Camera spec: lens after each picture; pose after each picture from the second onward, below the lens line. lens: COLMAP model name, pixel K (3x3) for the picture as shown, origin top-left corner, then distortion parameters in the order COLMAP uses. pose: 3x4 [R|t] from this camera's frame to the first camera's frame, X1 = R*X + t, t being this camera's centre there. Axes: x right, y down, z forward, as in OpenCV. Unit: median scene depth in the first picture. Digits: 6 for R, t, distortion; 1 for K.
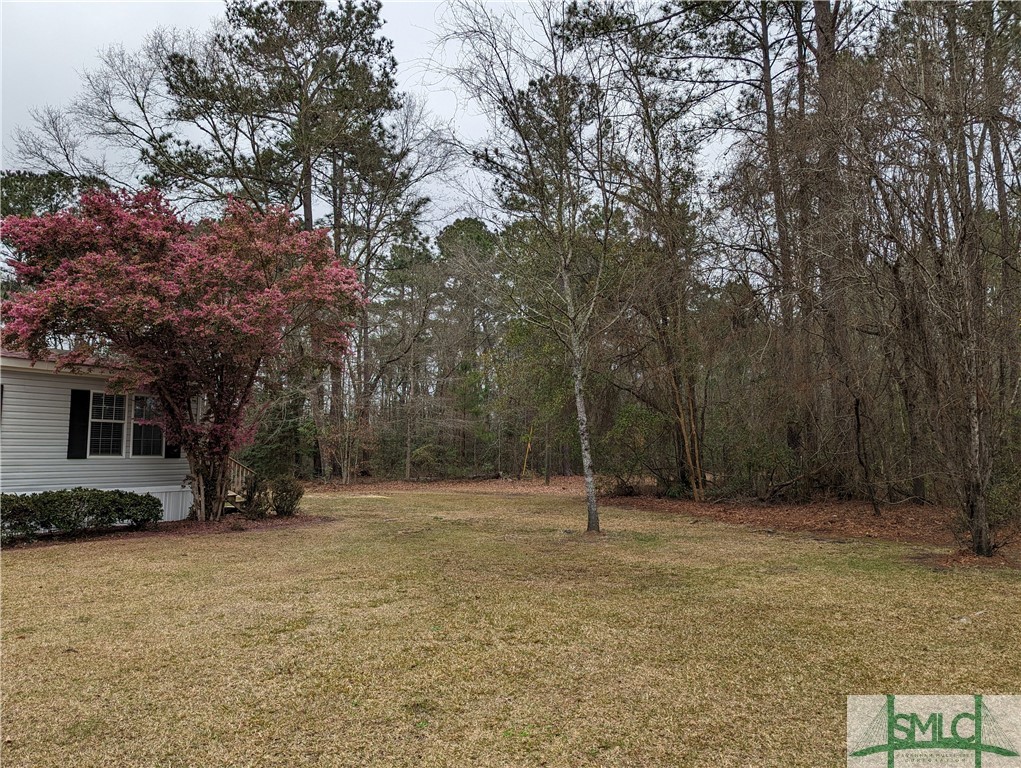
lens RADIAL K [[718.2, 0, 516.5], [0, 718.2, 385.0], [0, 0, 1]] dist [0.052867, -0.044406]
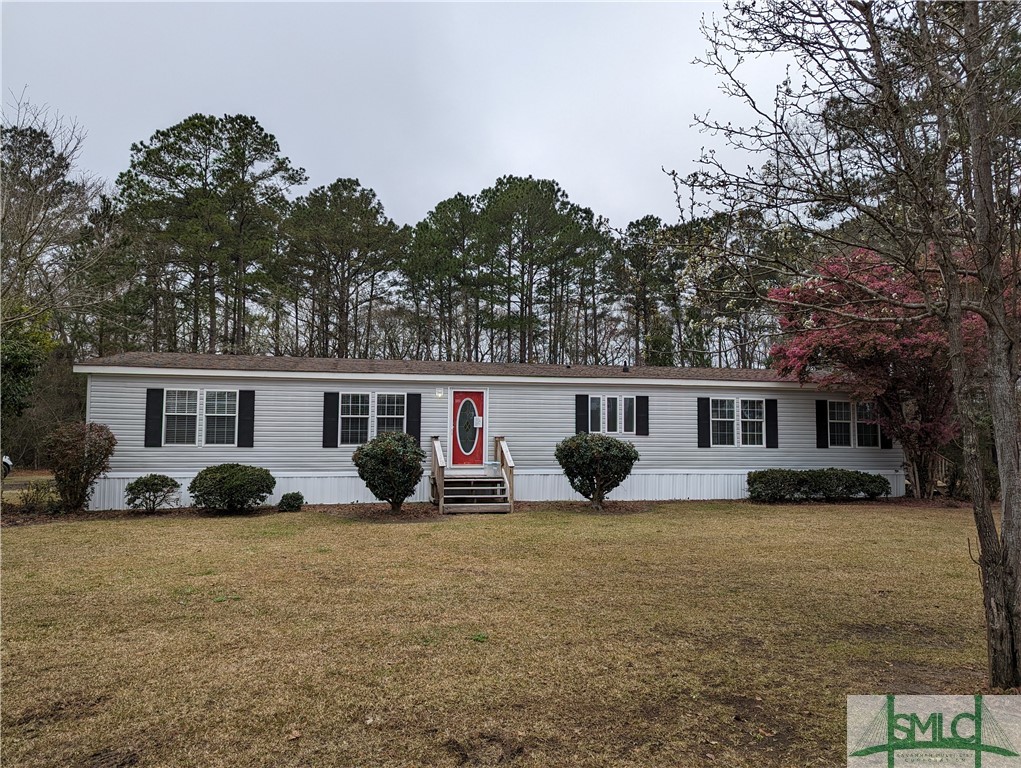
lens RADIAL K [[718.2, 0, 511.2], [0, 718.2, 391.3], [0, 0, 1]] dist [0.052867, -0.044406]
pose [[0.675821, -0.047325, -0.735545, 0.032939], [0.062163, 0.998041, -0.007098, -0.036785], [0.734440, -0.040927, 0.677439, -0.395780]]
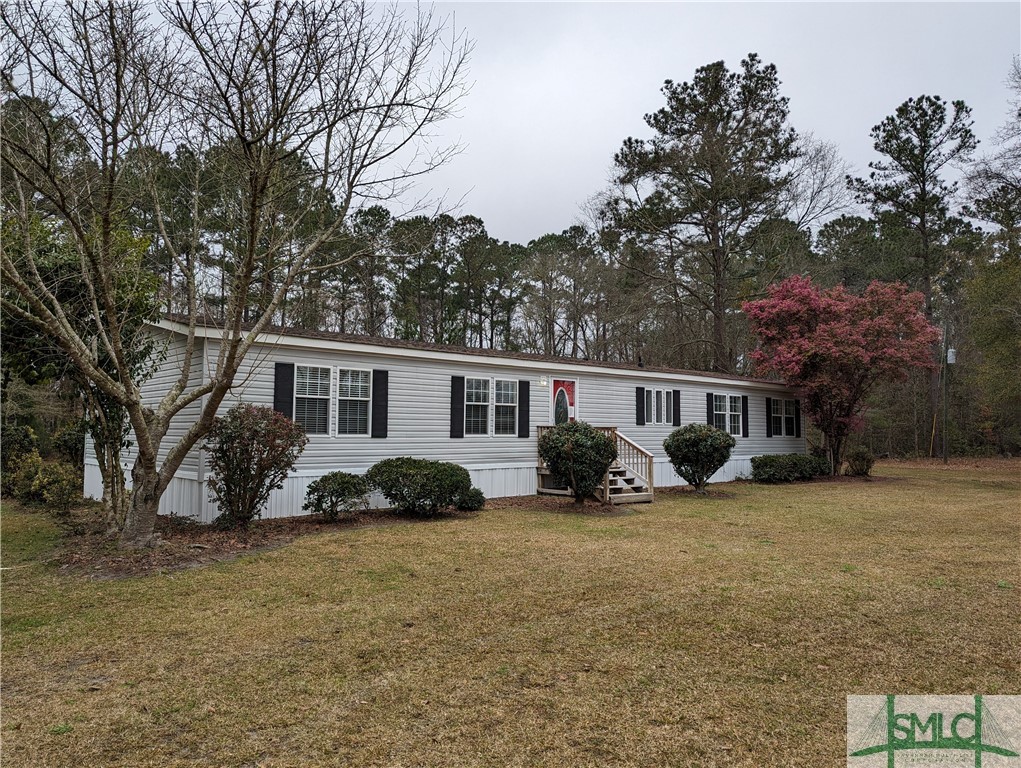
lens RADIAL K [[718.2, 0, 507.9], [0, 718.2, 387.1], [0, 0, 1]] dist [0.052867, -0.044406]
pose [[0.954346, -0.013895, -0.298381, -0.664973], [0.021807, 0.999493, 0.023205, -0.069643], [0.297907, -0.028652, 0.954165, -0.811155]]
